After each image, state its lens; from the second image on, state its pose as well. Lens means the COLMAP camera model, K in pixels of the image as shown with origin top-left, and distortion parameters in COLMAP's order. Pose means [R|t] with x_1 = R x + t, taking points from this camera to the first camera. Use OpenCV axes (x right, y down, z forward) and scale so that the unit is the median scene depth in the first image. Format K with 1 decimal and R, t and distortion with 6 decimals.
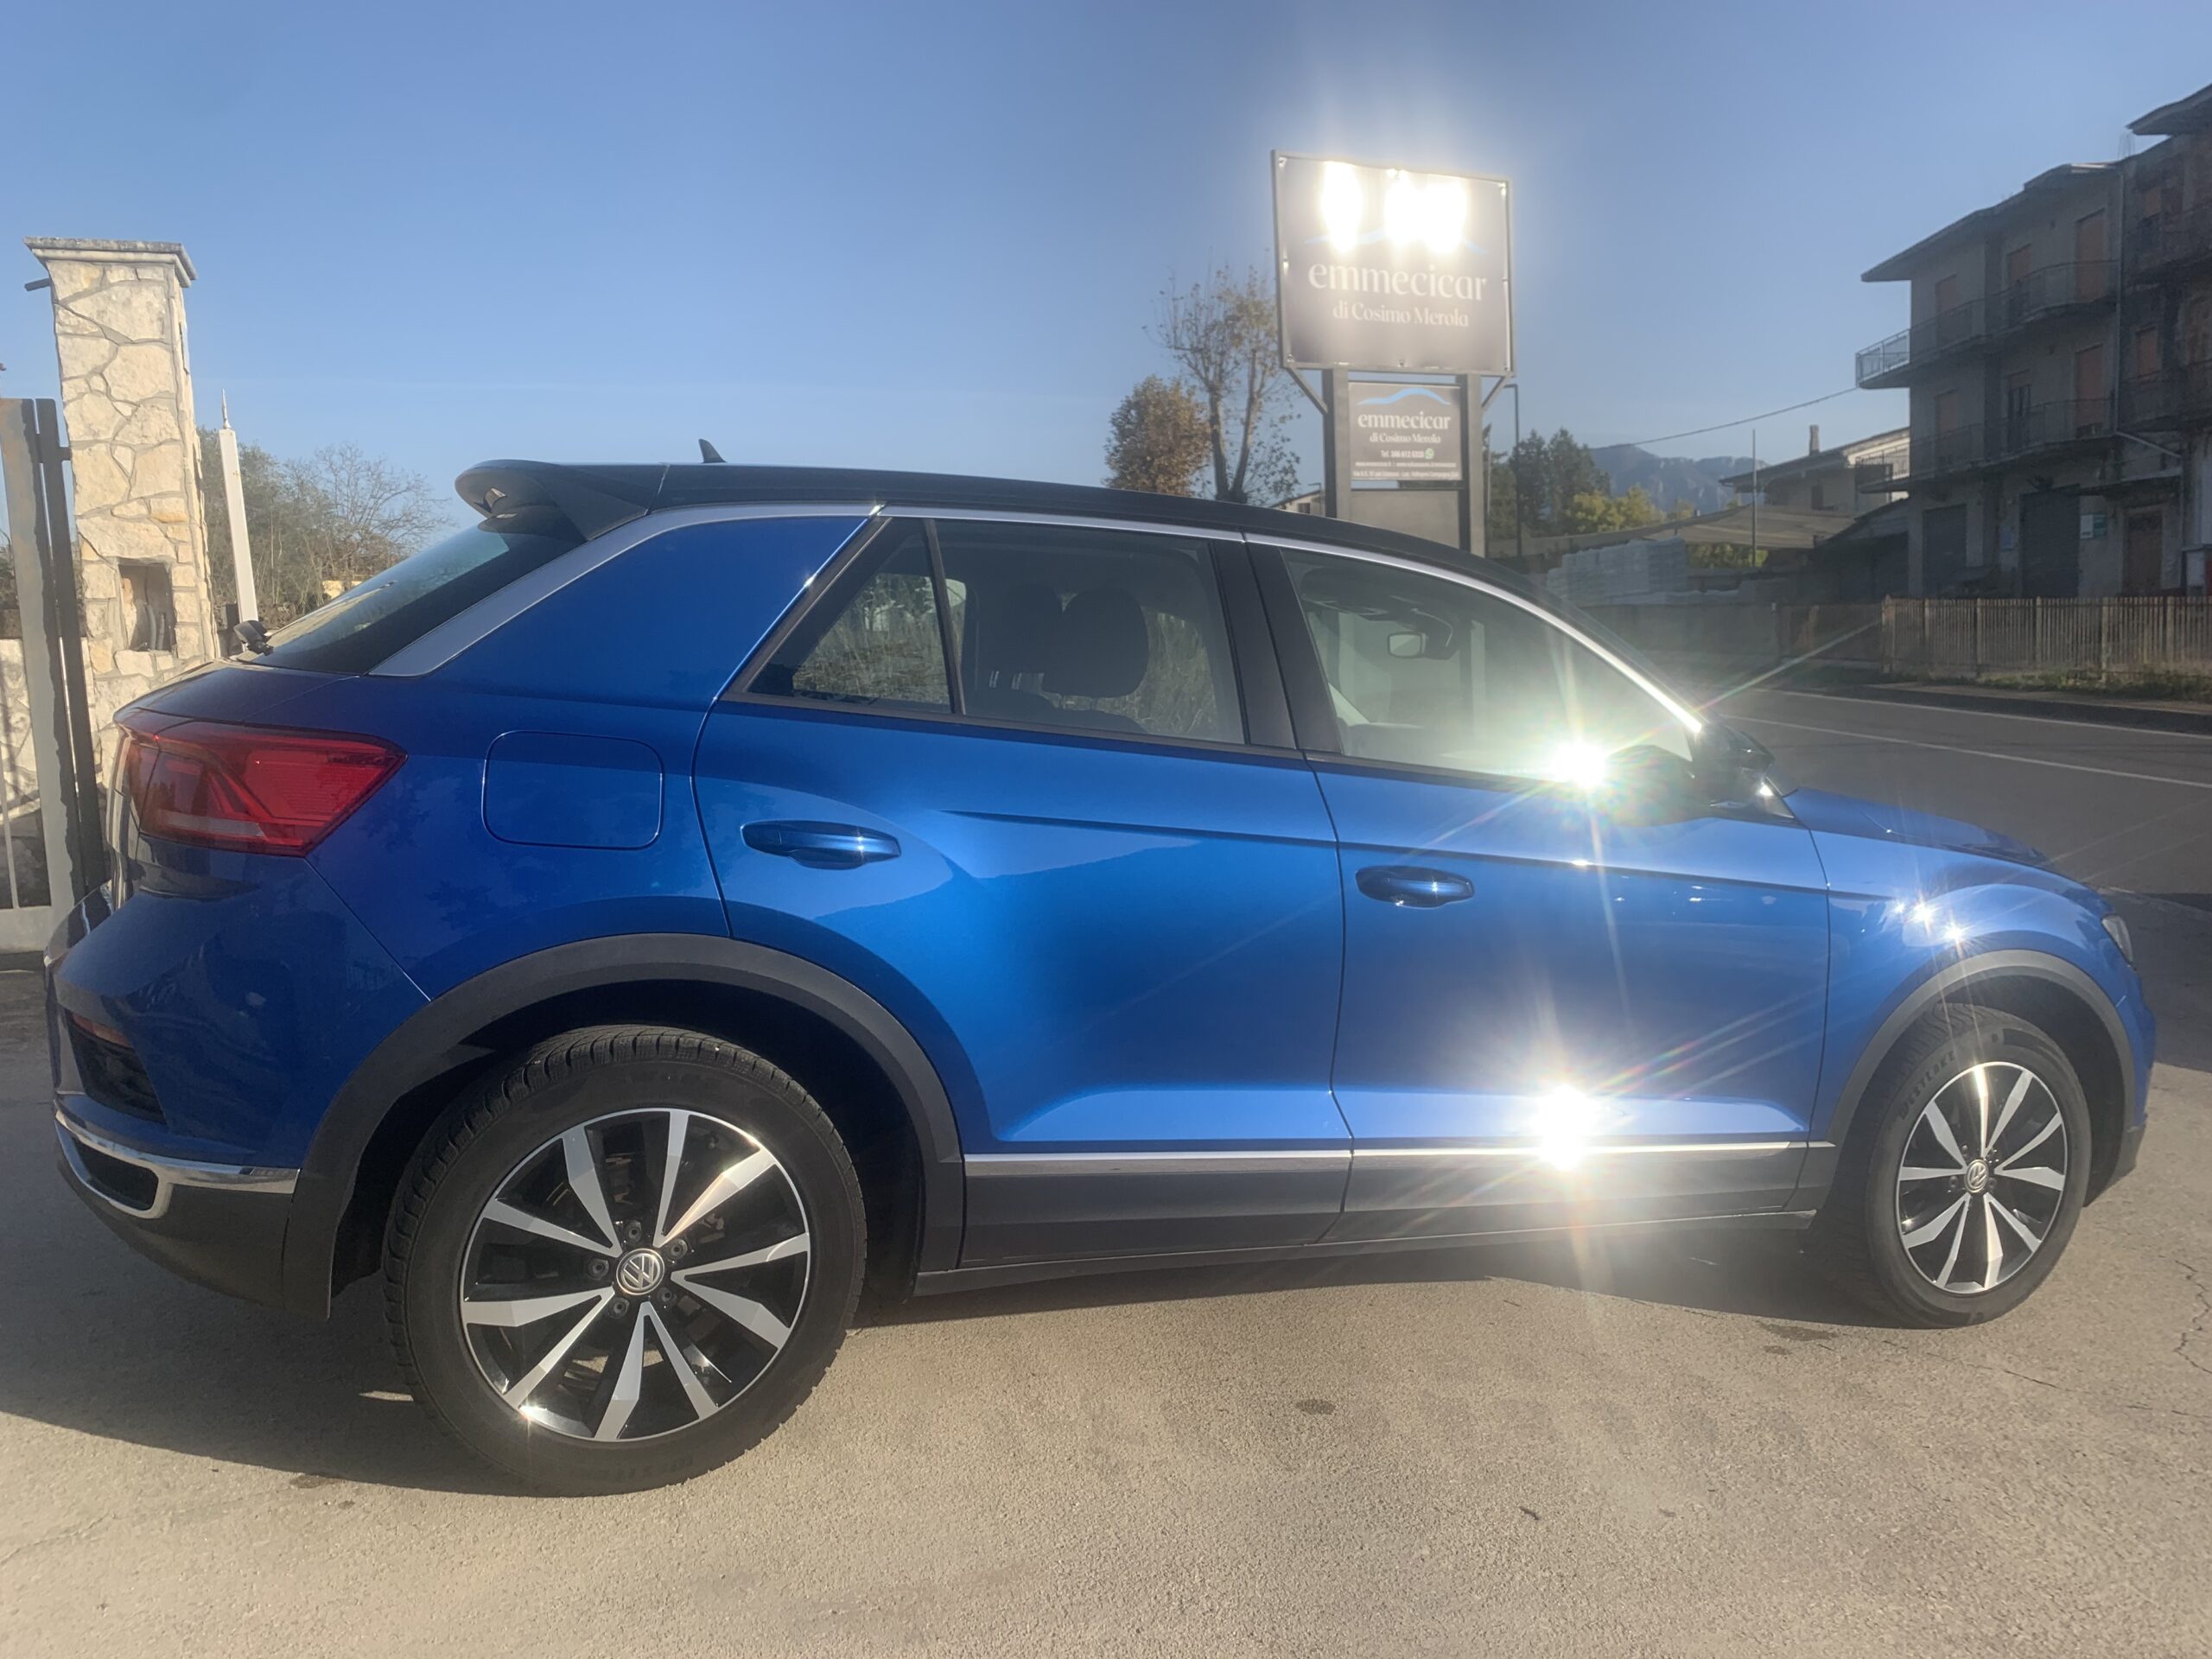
lens RADIAL K [[1686.9, 0, 1119.1], [0, 1686.9, 847.5], [0, 0, 1]] dist [0.027717, -0.023552]
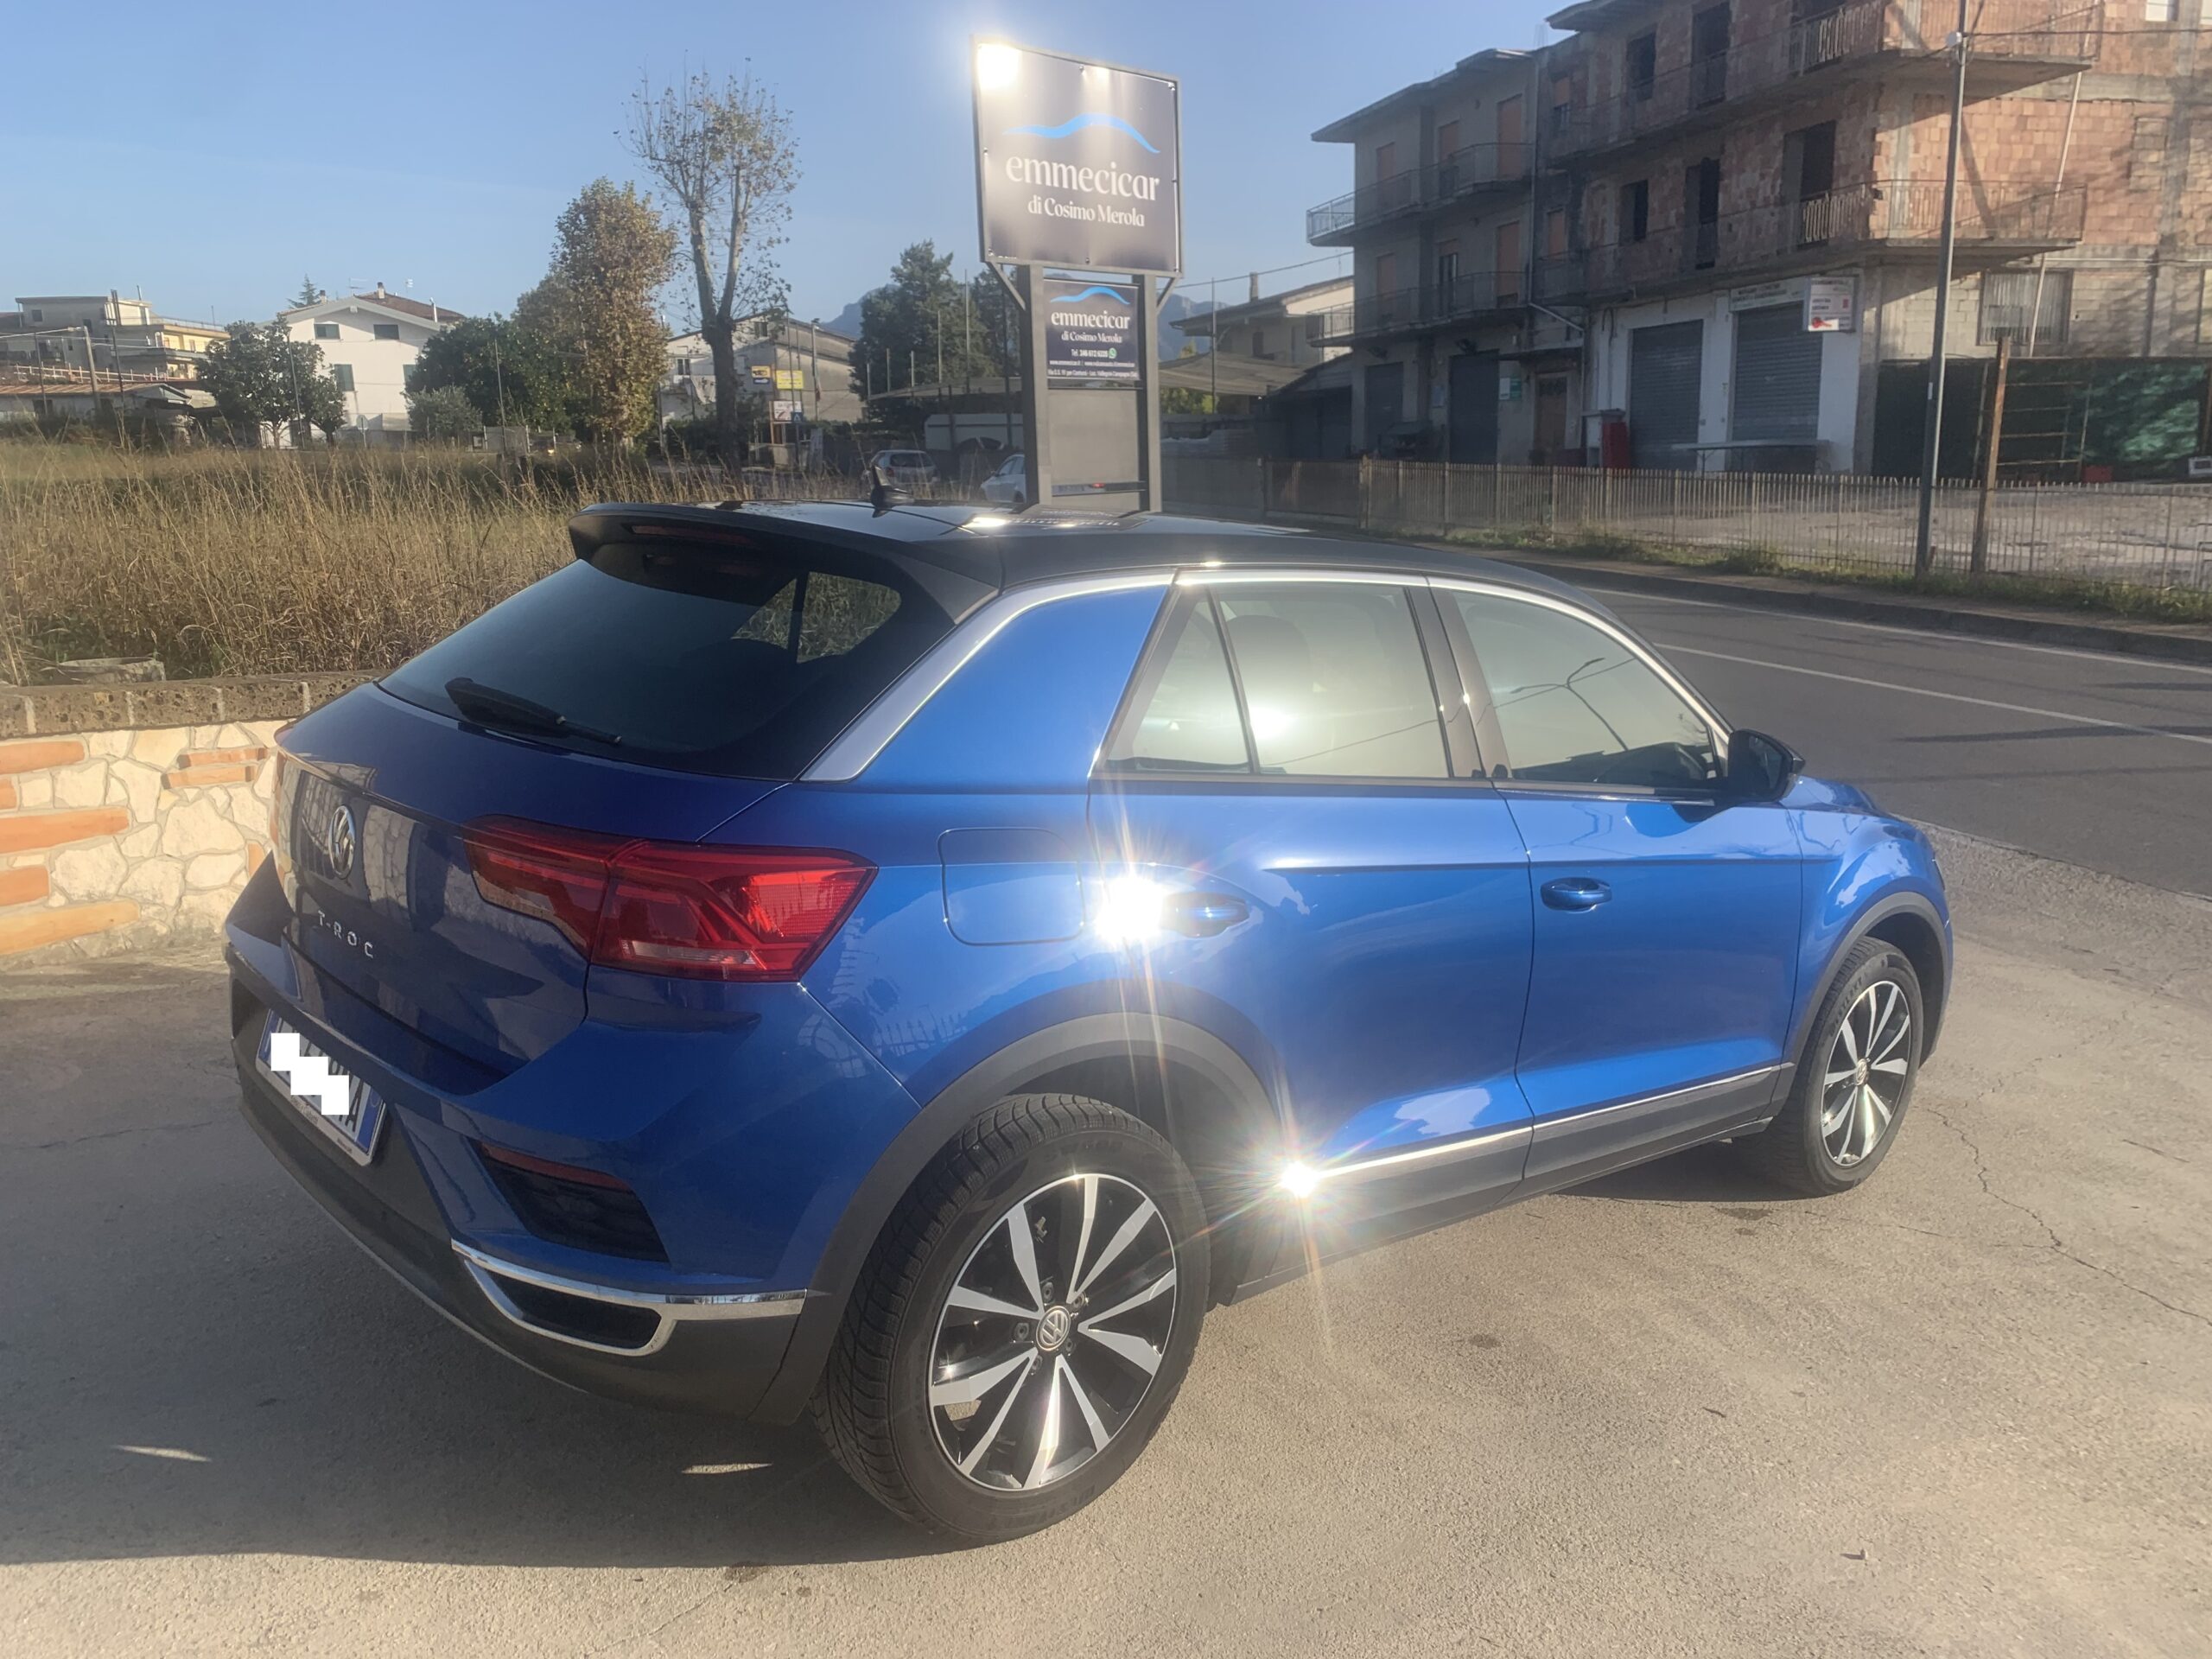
lens RADIAL K [[1686.9, 0, 1122.3], [0, 1686.9, 846.9], [0, 0, 1]] dist [0.027717, -0.023552]
pose [[0.949055, -0.050296, 0.311072, -0.044850], [0.019119, 0.994552, 0.102476, -0.012583], [-0.314531, -0.091308, 0.944846, 0.001326]]
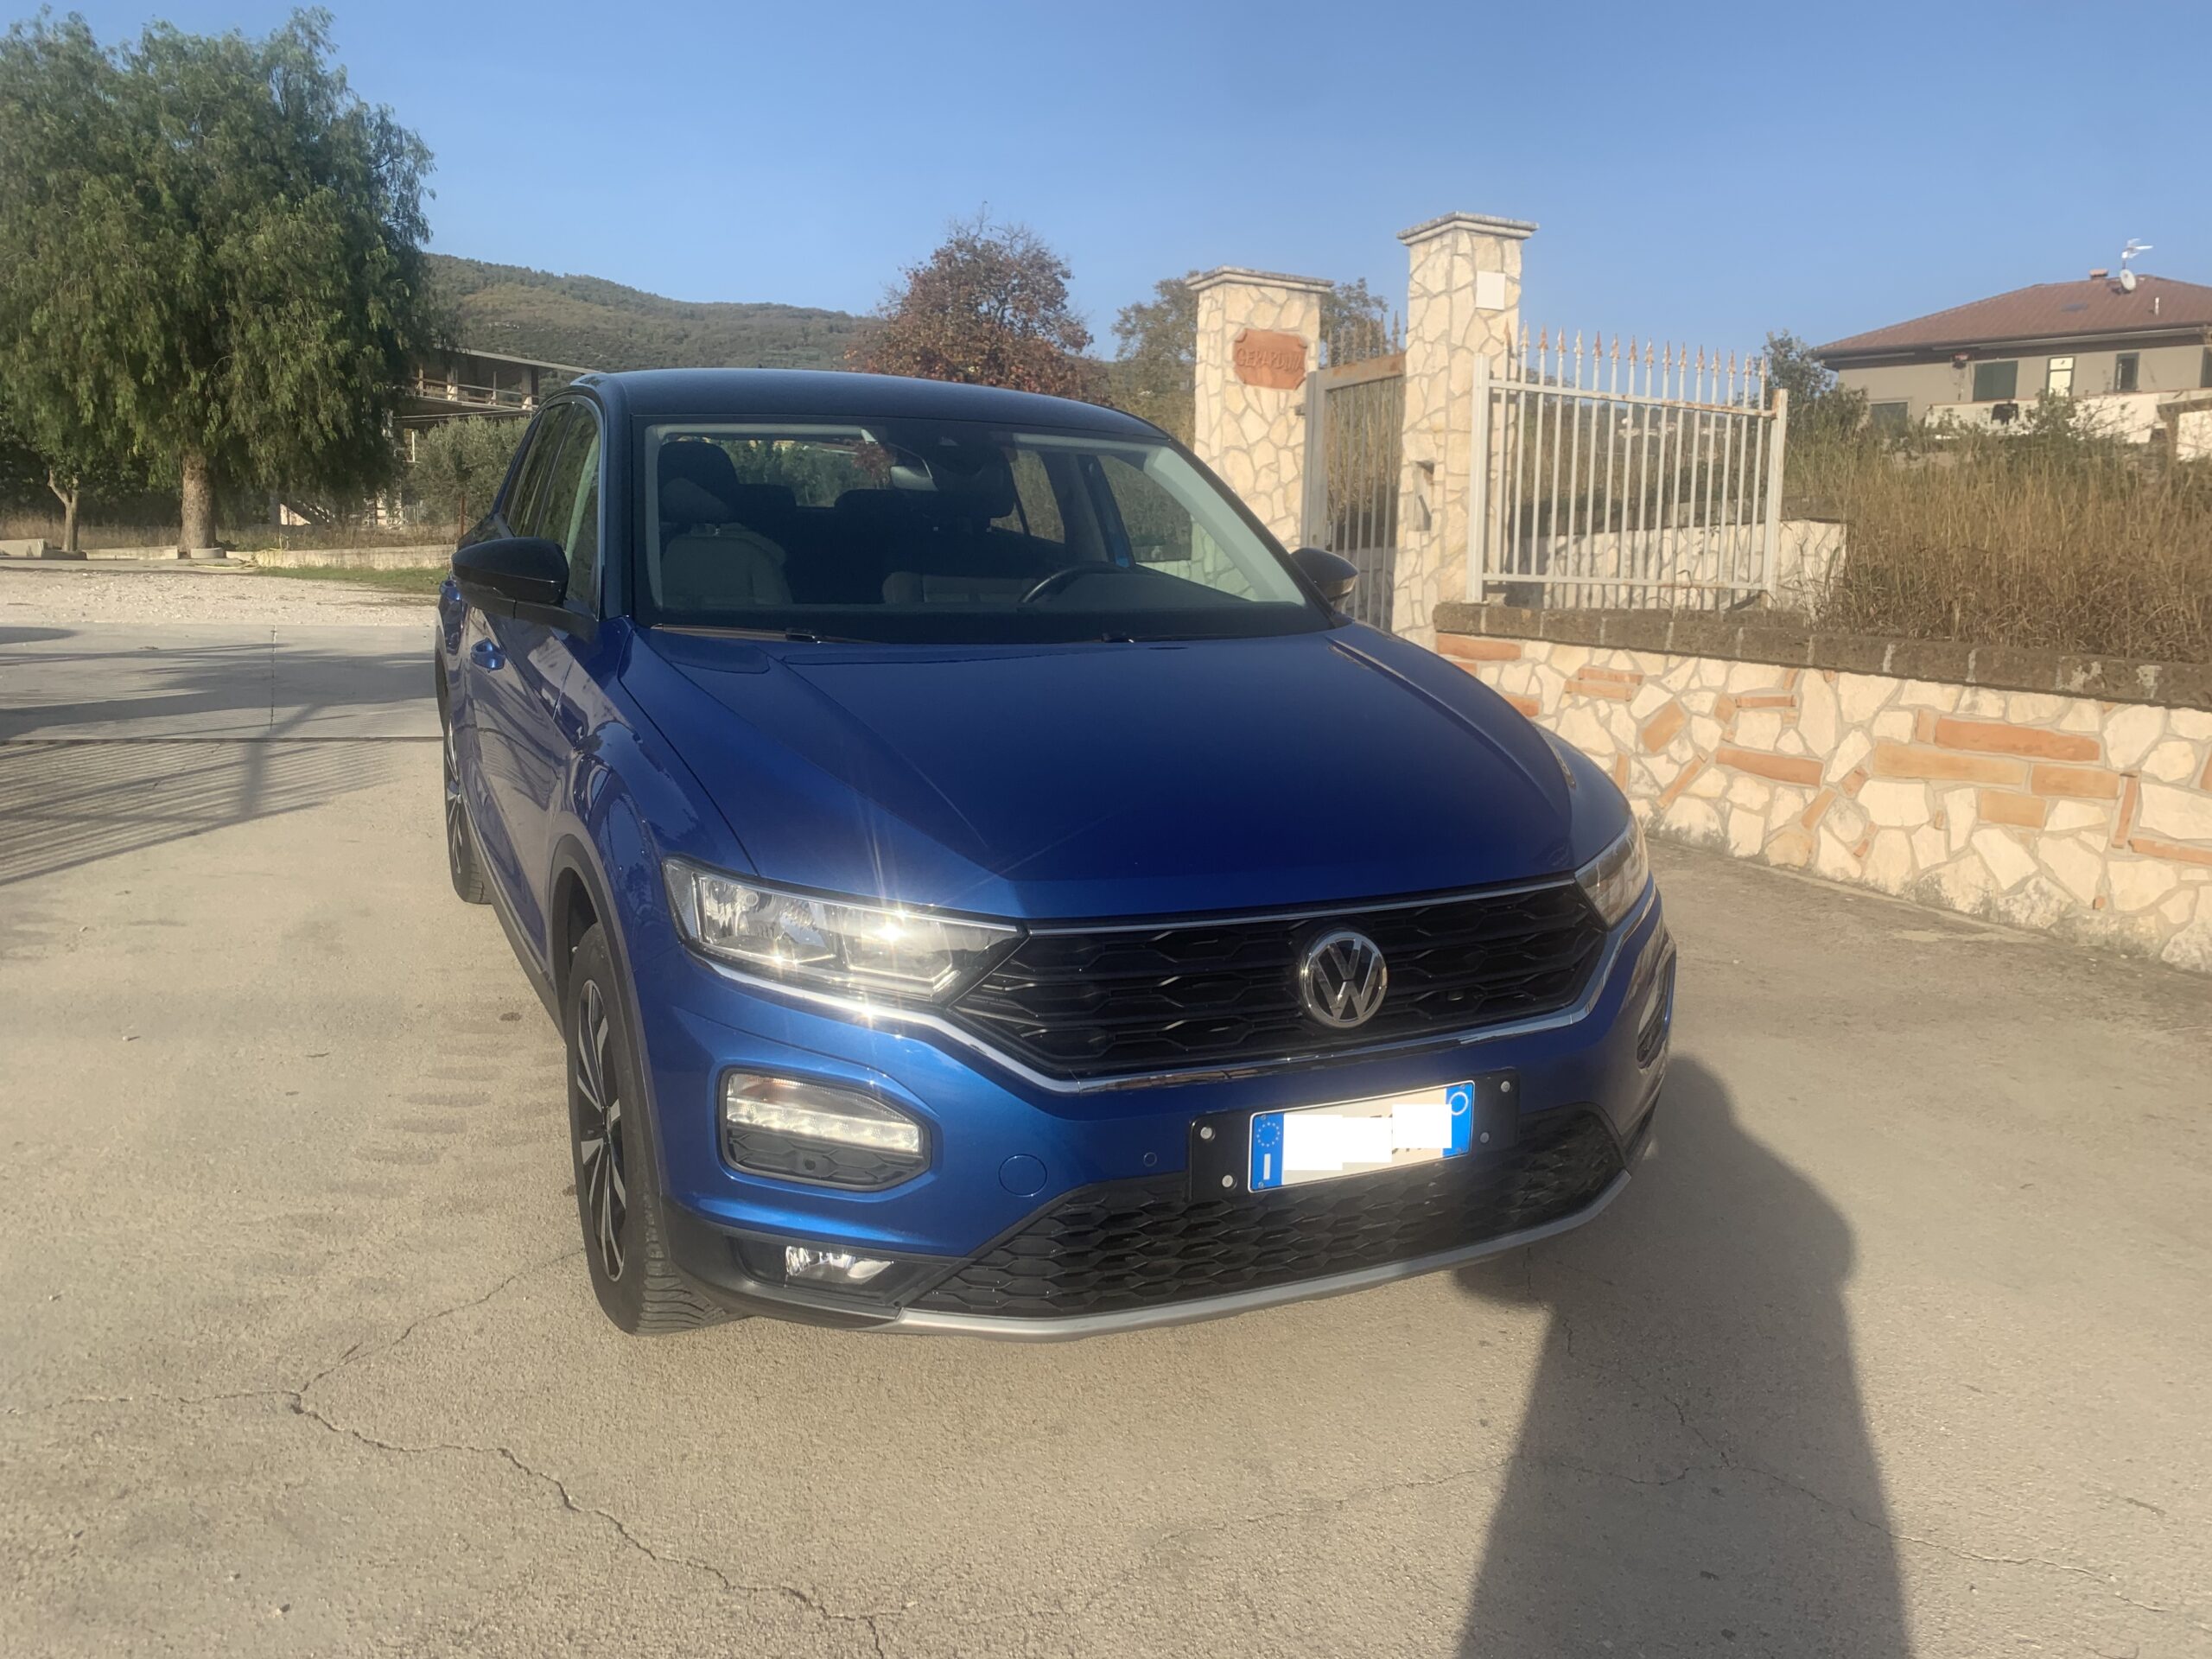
lens RADIAL K [[1686.9, 0, 1131.6], [0, 1686.9, 846.2], [0, 0, 1]] dist [0.027717, -0.023552]
pose [[0.049013, 0.170049, -0.984216, 0.147545], [-0.134891, 0.977499, 0.162171, -0.010997], [0.989647, 0.124814, 0.070848, 0.135687]]
